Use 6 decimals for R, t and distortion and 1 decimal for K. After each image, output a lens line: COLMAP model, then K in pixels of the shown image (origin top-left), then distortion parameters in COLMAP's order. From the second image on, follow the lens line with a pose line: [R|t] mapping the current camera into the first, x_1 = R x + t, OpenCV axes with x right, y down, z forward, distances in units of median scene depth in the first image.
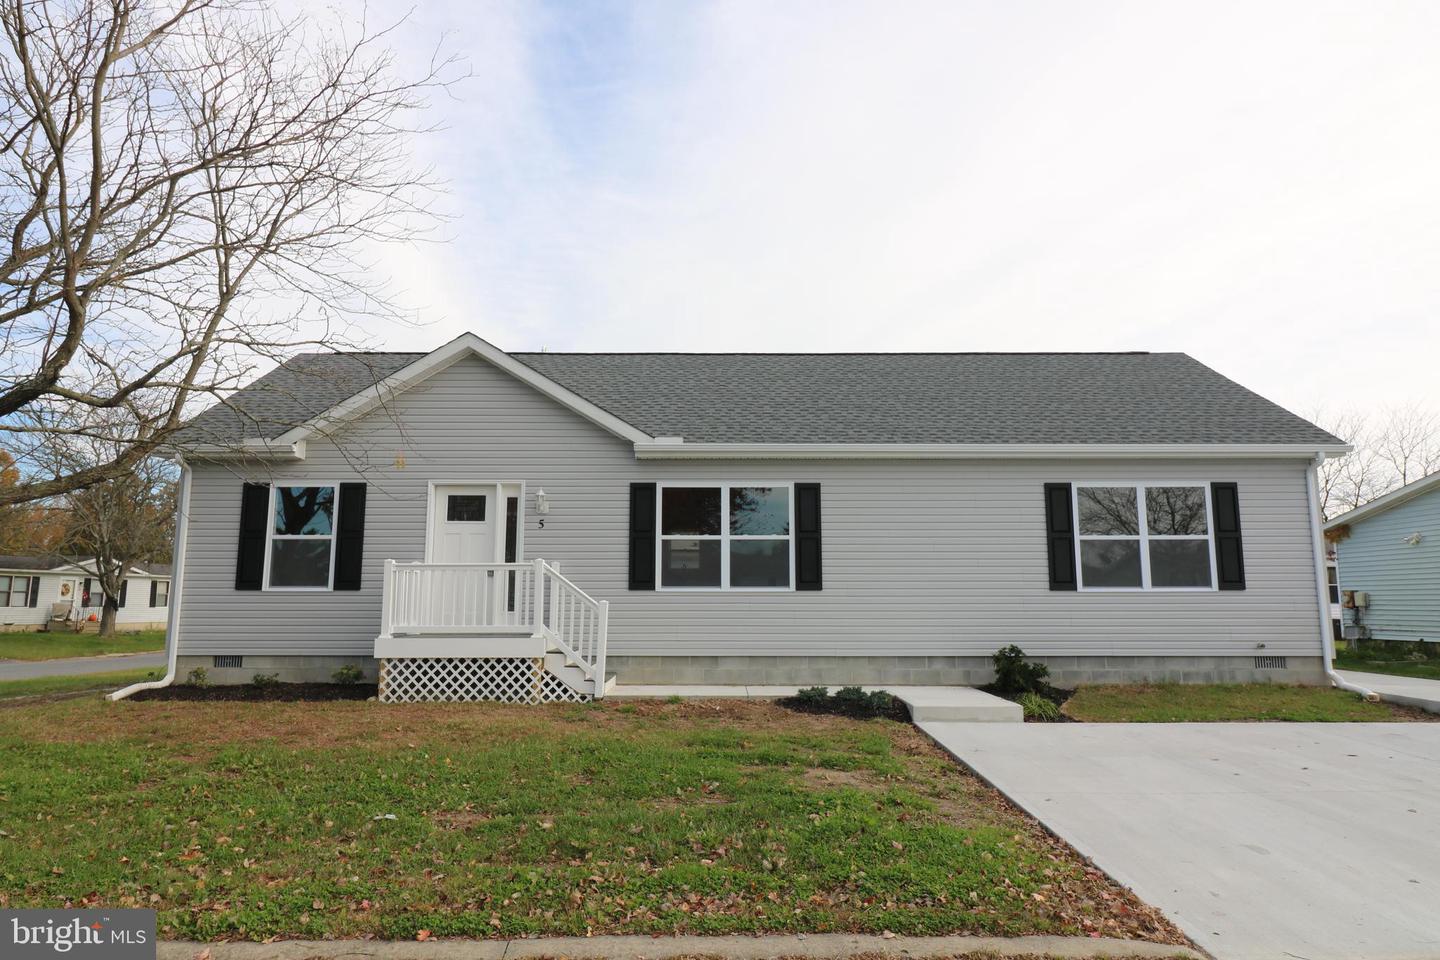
lens RADIAL K [[658.4, 0, 676.0], [0, 658.4, 533.2], [0, 0, 1]] dist [-0.000378, -0.000199]
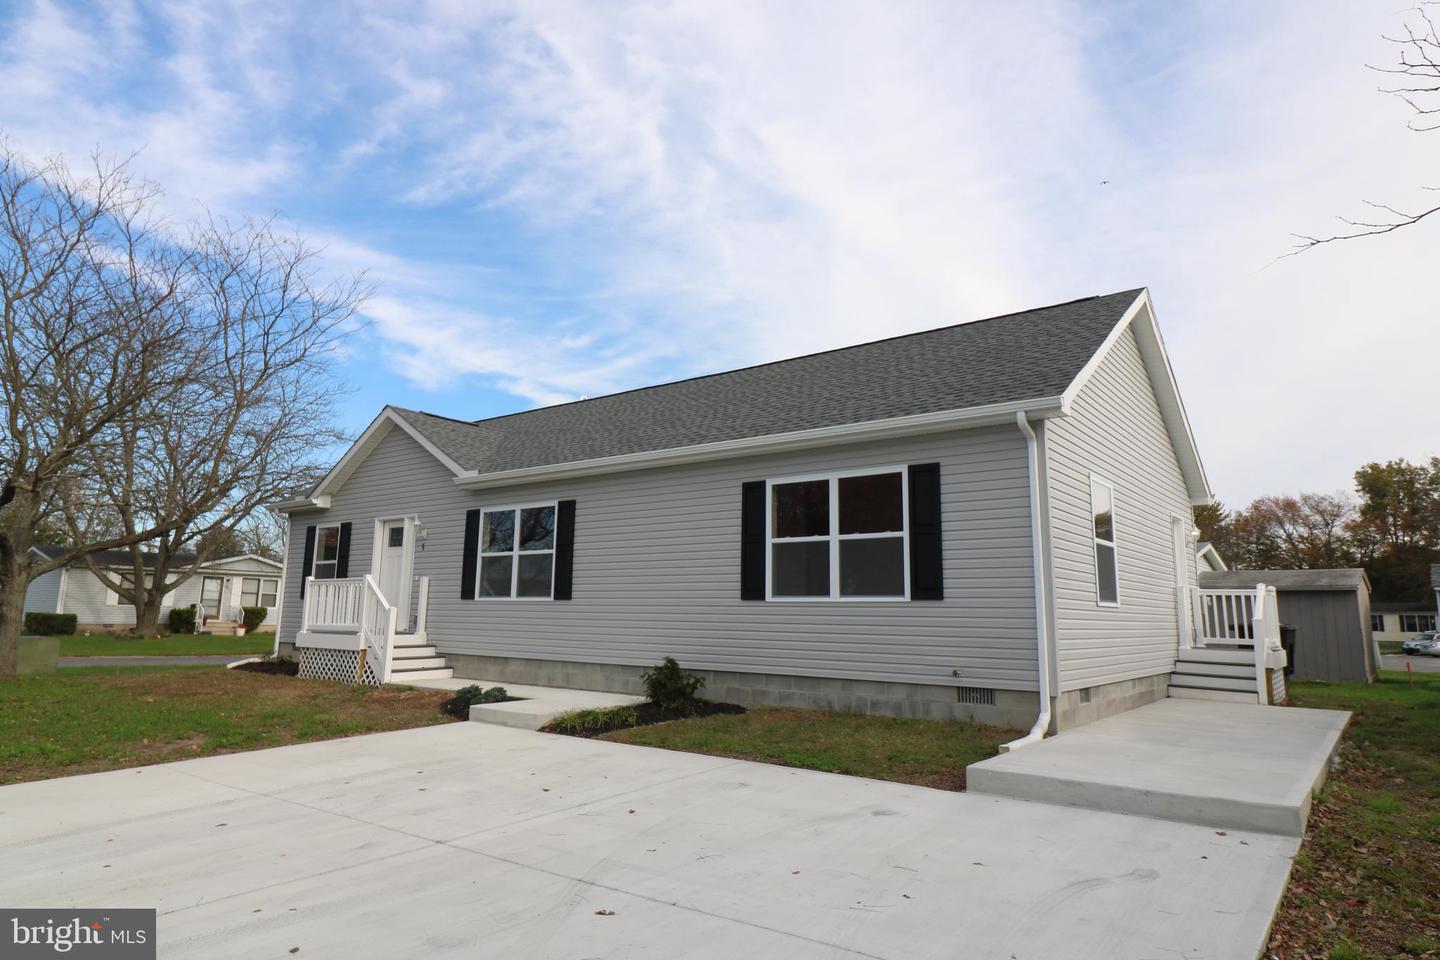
lens RADIAL K [[877.8, 0, 716.9], [0, 877.8, 470.6], [0, 0, 1]] dist [0.048721, 0.000868]
pose [[0.787067, -0.089829, -0.610292, 1.313866], [0.053573, 0.995556, -0.077446, 0.000125], [0.614537, 0.028260, 0.788382, 0.002897]]
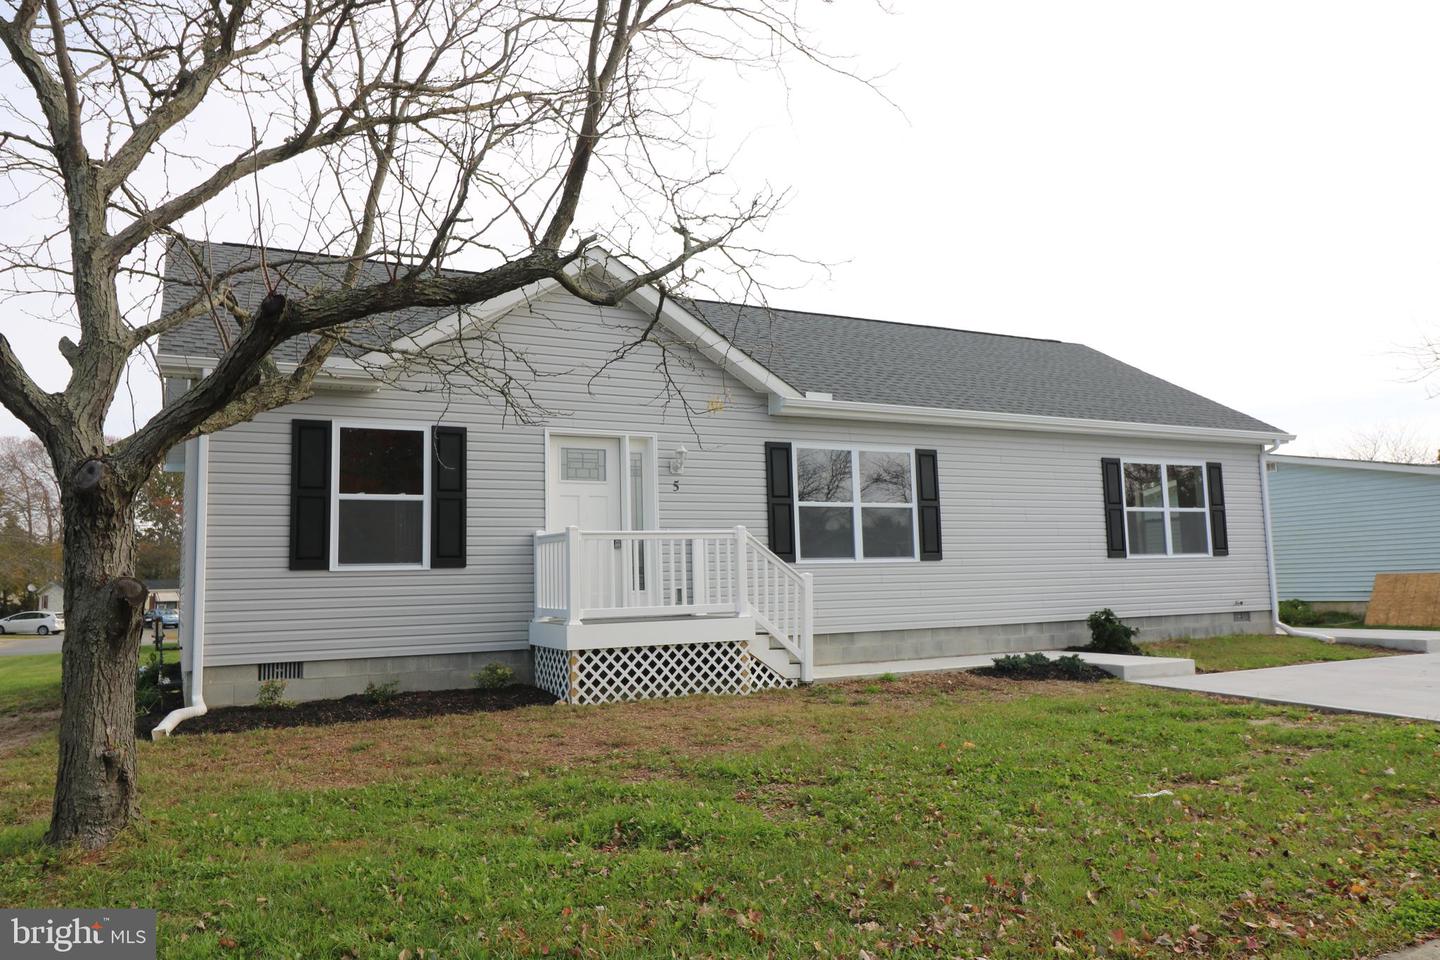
lens RADIAL K [[842.6, 0, 644.7], [0, 842.6, 503.7], [0, 0, 1]] dist [0.002761, 0.000772]
pose [[0.923601, 0.013215, 0.383126, -0.665480], [-0.017964, 0.999800, 0.008822, -0.000200], [-0.382933, -0.015030, 0.923654, 0.016913]]
